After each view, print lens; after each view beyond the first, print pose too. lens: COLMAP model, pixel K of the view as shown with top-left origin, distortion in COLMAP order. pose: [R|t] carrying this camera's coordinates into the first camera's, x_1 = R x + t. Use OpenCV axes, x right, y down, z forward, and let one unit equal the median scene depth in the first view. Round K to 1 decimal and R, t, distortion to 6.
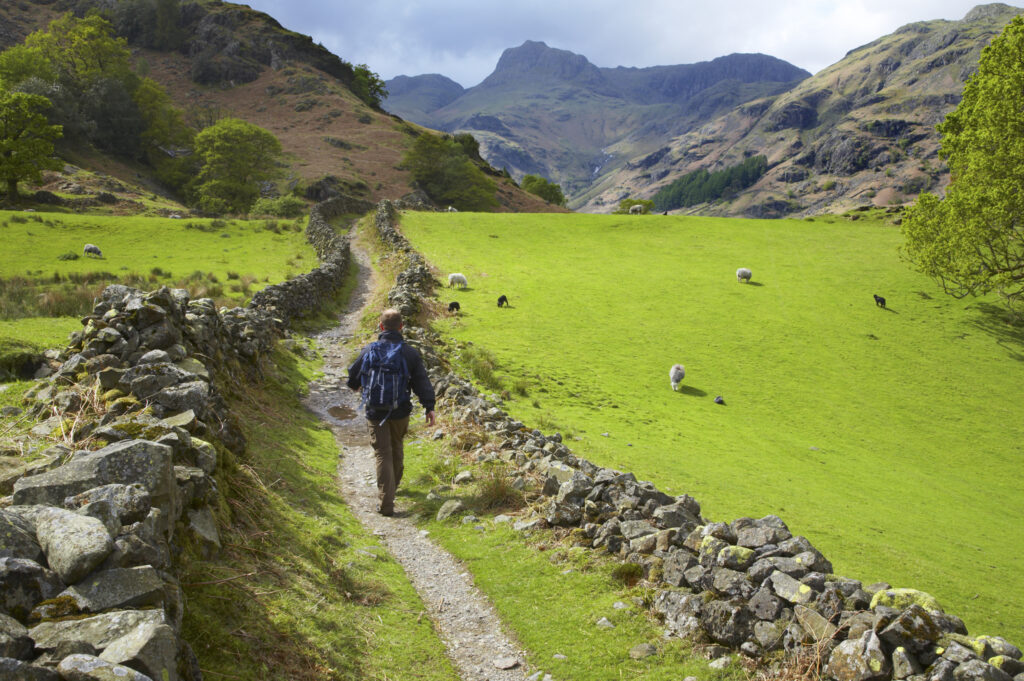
lens RADIAL K [[1031.3, 0, 511.0], [0, 1031.3, 312.7], [0, 0, 1]] dist [0.013016, 0.143516]
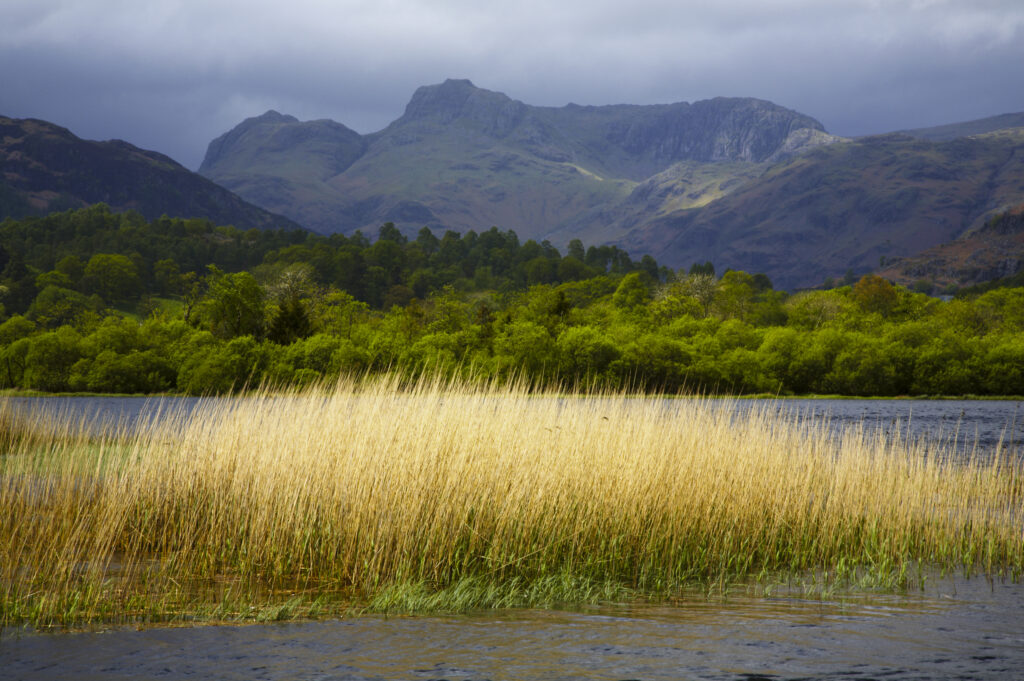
lens RADIAL K [[2463.6, 0, 512.7], [0, 2463.6, 357.3], [0, 0, 1]] dist [0.070395, 0.360657]
pose [[0.997927, 0.003448, 0.064260, -0.064286], [0.000432, 0.998182, -0.060264, 0.062795], [-0.064351, 0.060167, 0.996112, -0.983588]]
